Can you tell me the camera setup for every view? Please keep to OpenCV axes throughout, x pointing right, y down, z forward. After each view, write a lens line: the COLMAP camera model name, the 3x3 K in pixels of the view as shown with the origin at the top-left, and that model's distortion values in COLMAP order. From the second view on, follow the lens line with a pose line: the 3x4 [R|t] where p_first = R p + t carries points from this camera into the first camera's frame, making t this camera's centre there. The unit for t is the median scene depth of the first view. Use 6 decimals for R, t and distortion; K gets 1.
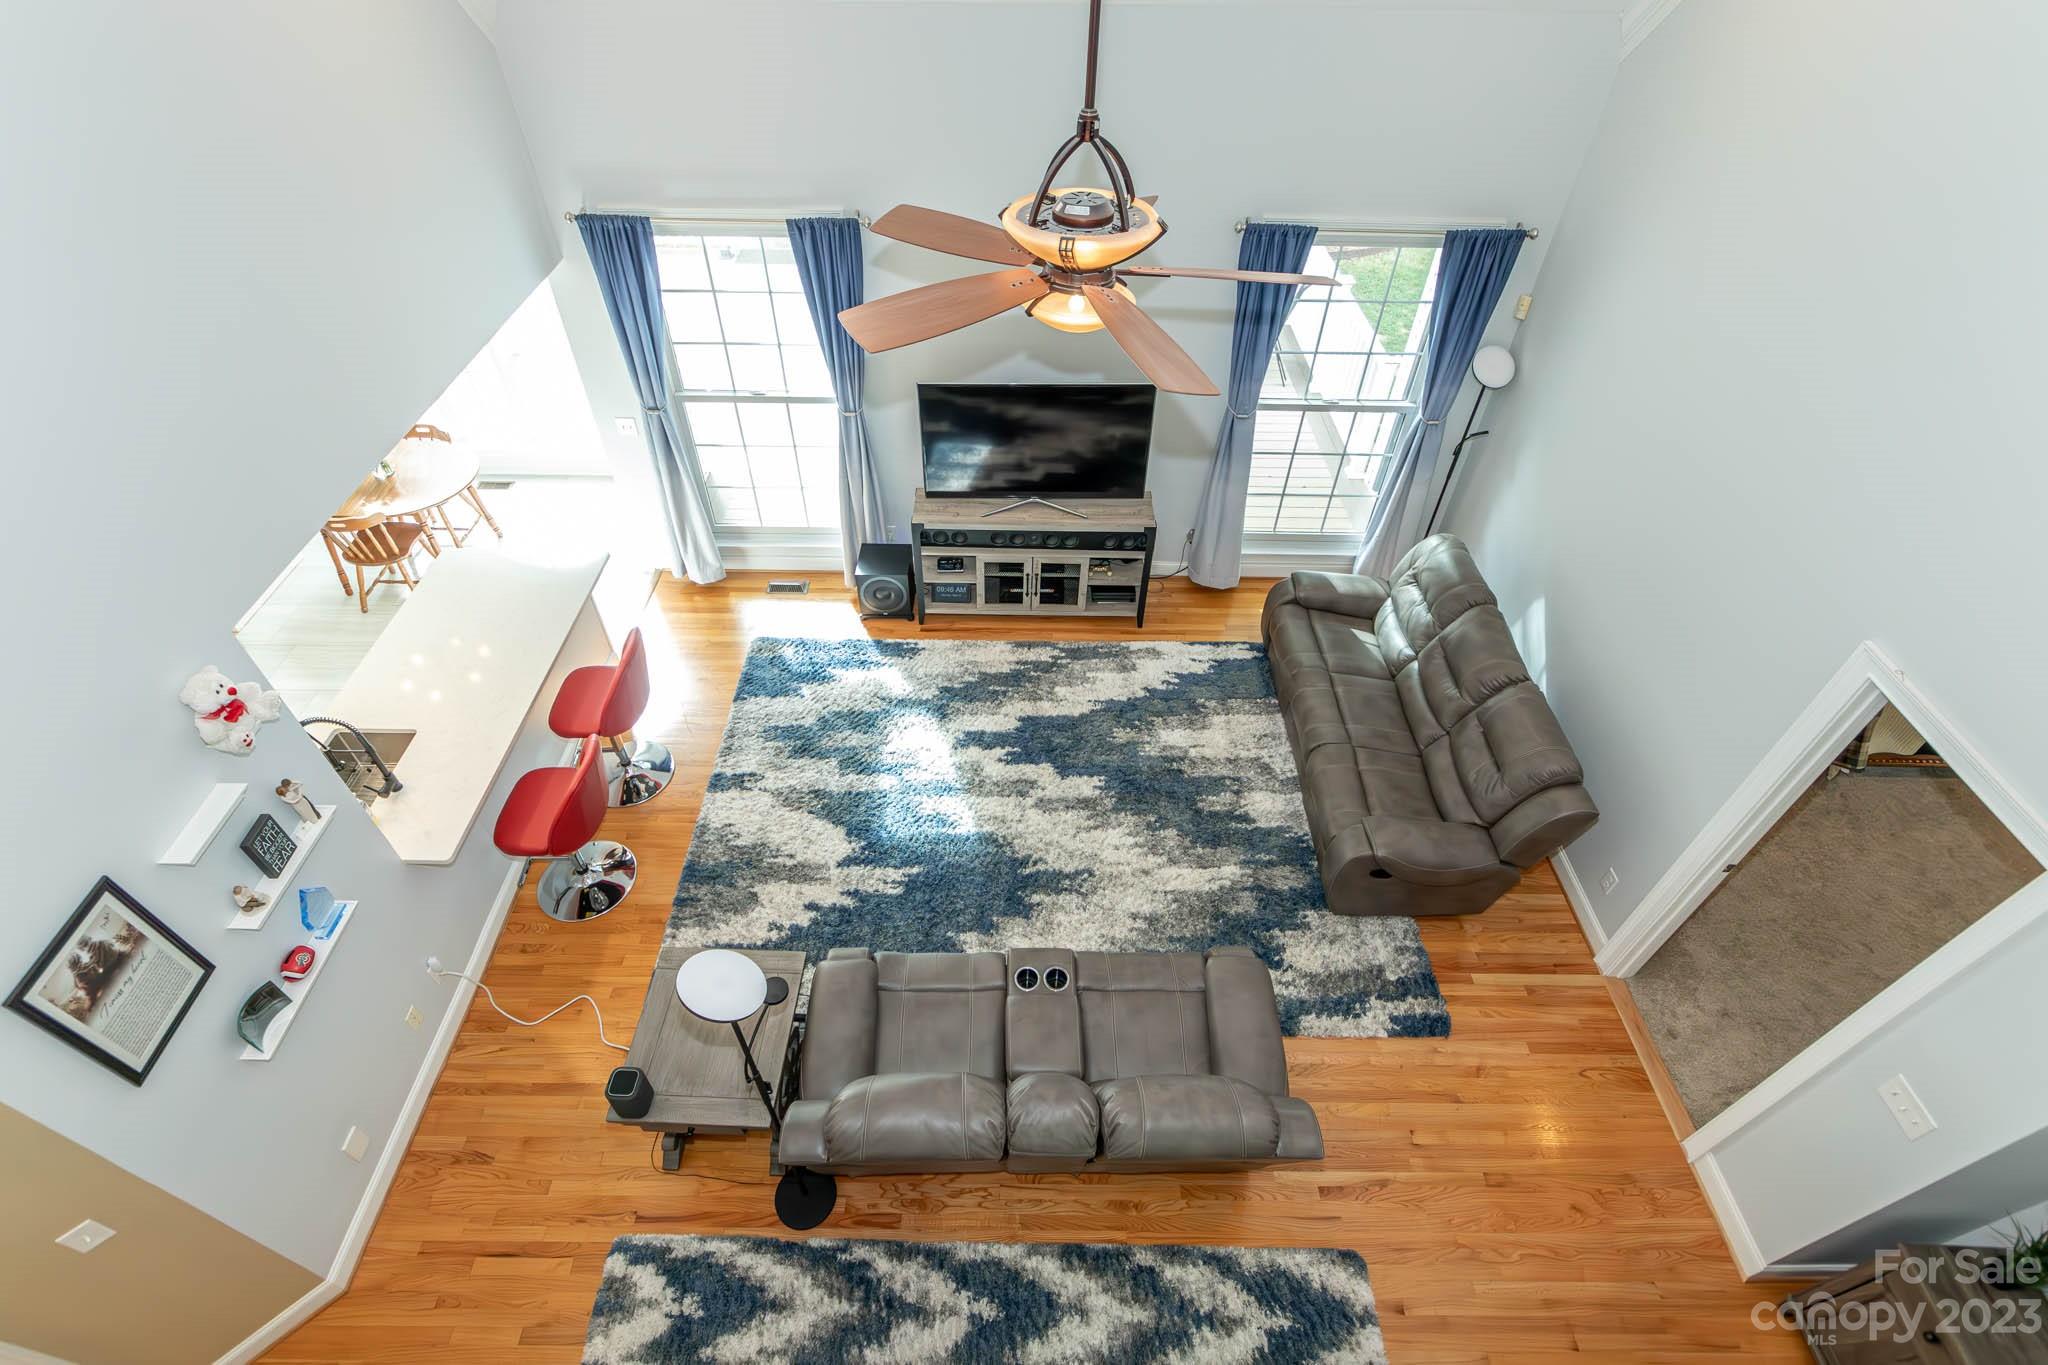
lens RADIAL K [[946.8, 0, 1015.6], [0, 946.8, 676.5], [0, 0, 1]] dist [-0.008604, -0.000394]
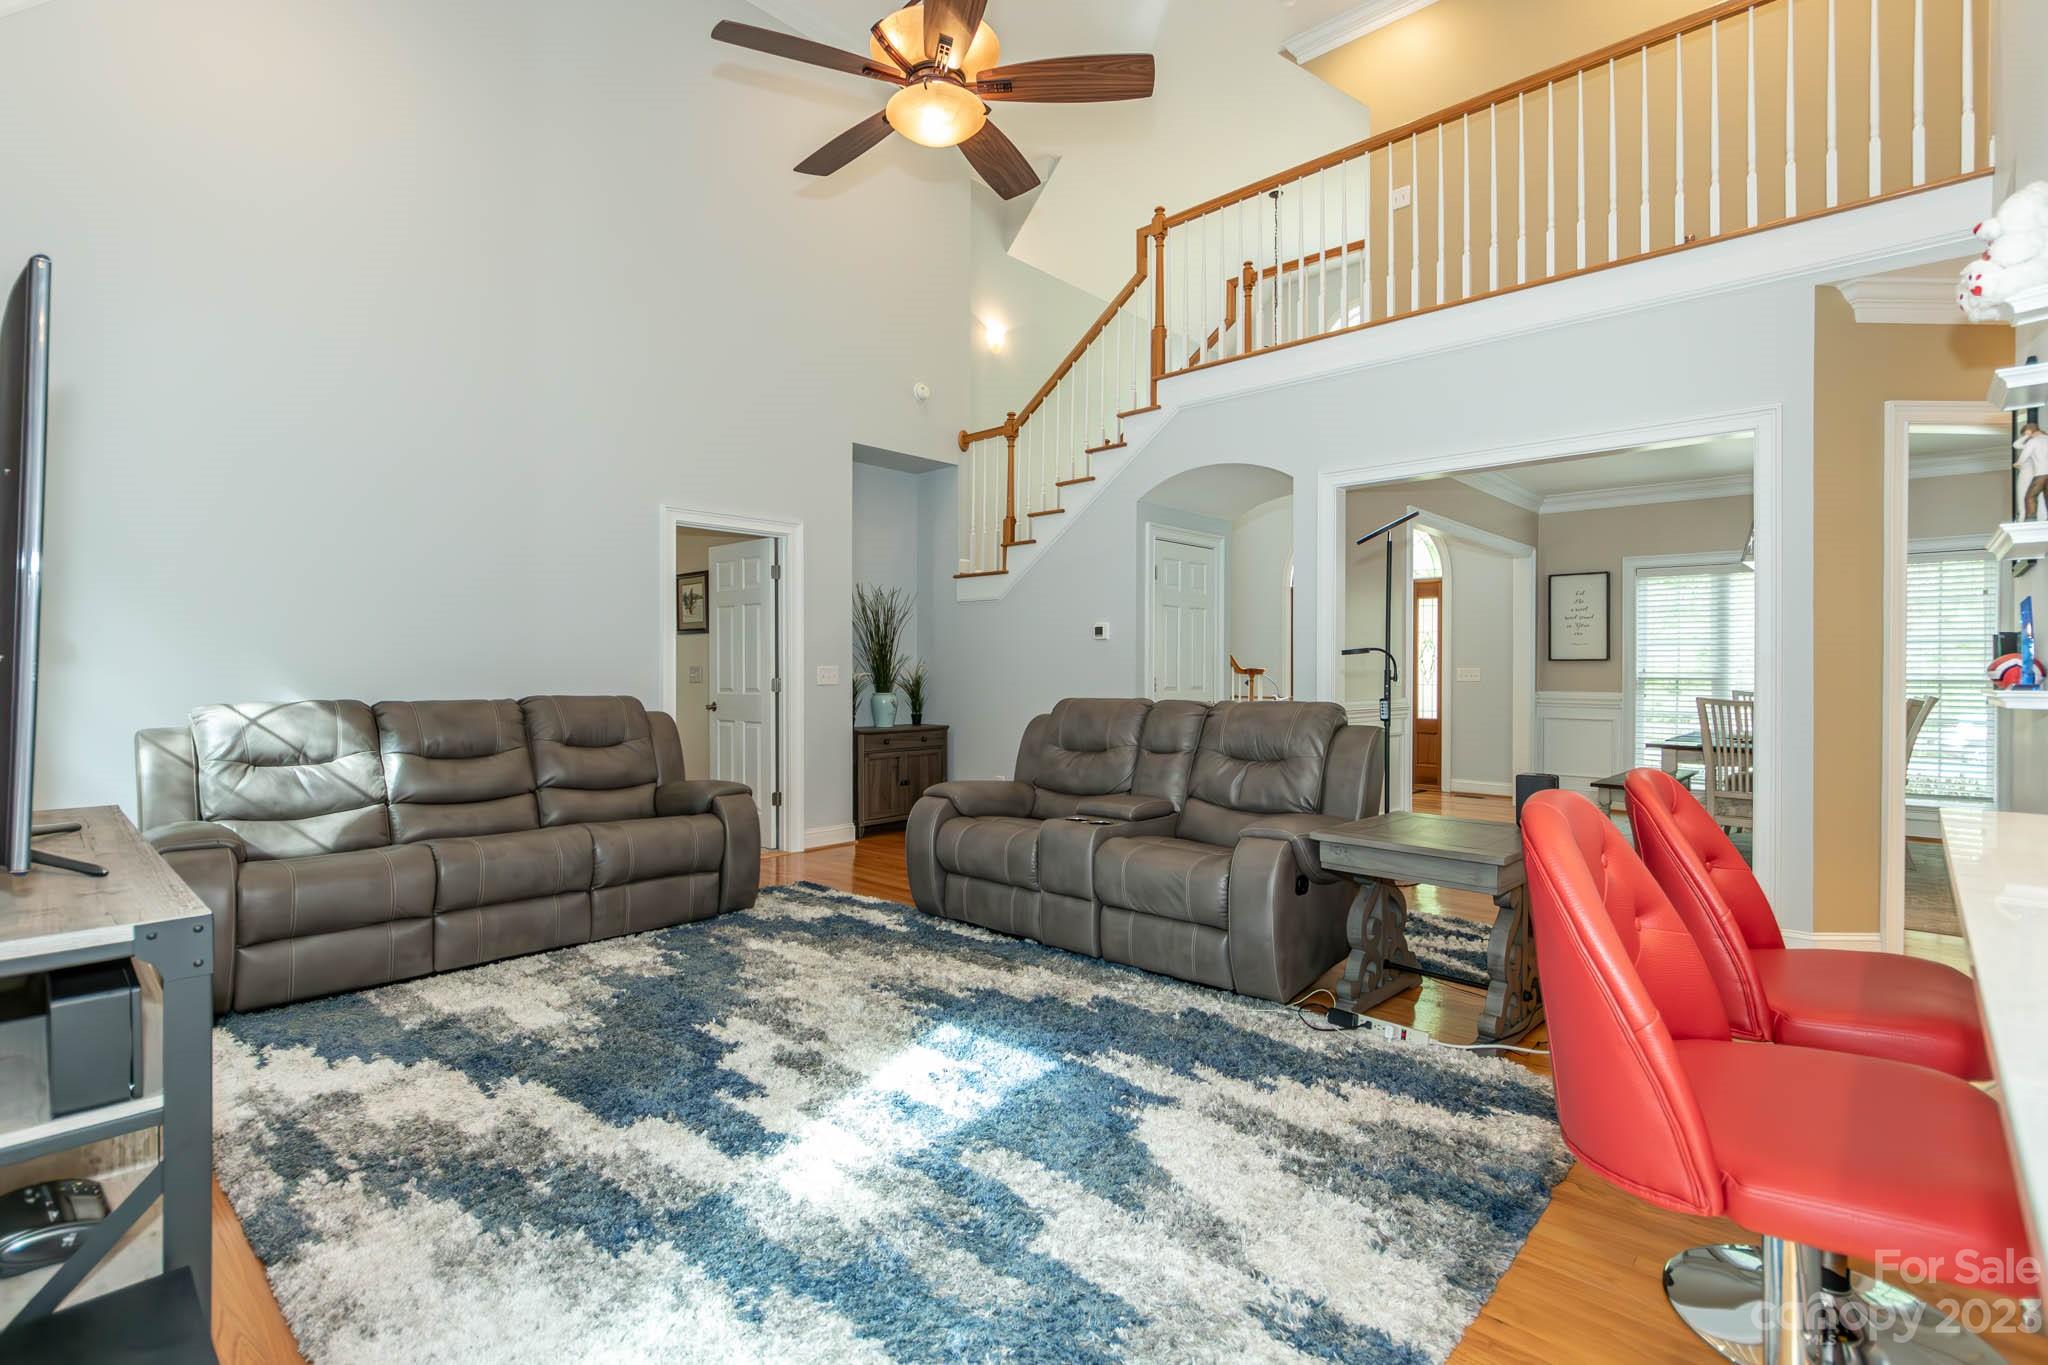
lens RADIAL K [[942.9, 0, 1017.3], [0, 942.9, 675.8], [0, 0, 1]] dist [-0.000694, -0.000057]
pose [[-0.735372, -0.018143, 0.677420, -0.425522], [0.468574, 0.708547, 0.527636, -0.247323], [-0.489557, 0.705430, -0.512545, 1.062332]]
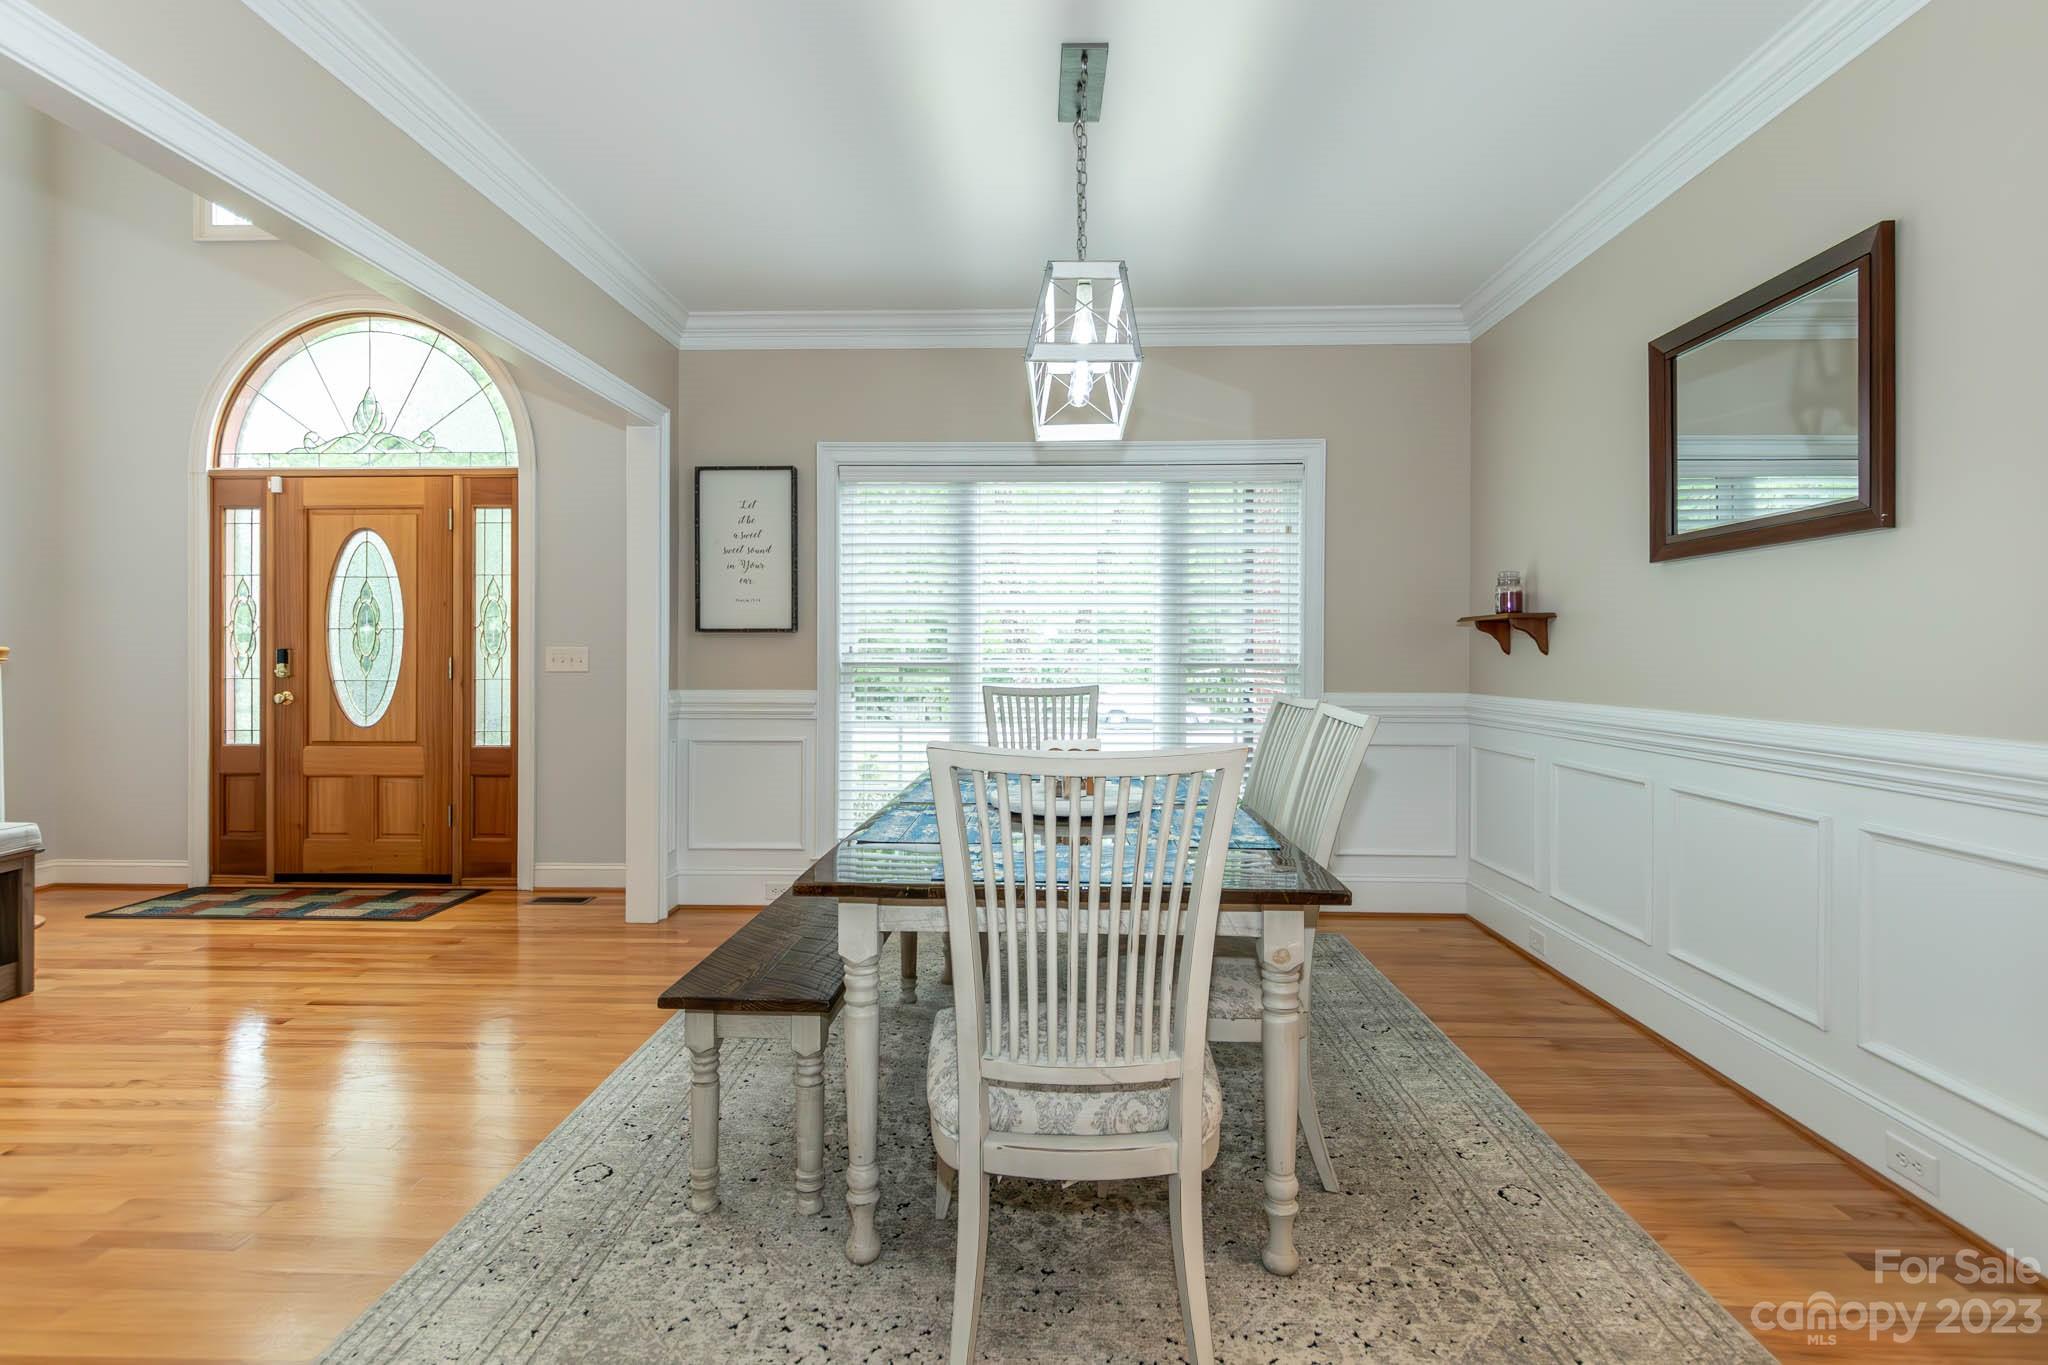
lens RADIAL K [[956.8, 0, 1014.7], [0, 956.8, 658.8], [0, 0, 1]] dist [0.002478, -0.000344]
pose [[-0.999520, -0.015595, 0.026785, -0.312123], [0.007854, 0.708558, 0.705609, 0.405419], [-0.029983, 0.705480, -0.708095, 0.409565]]
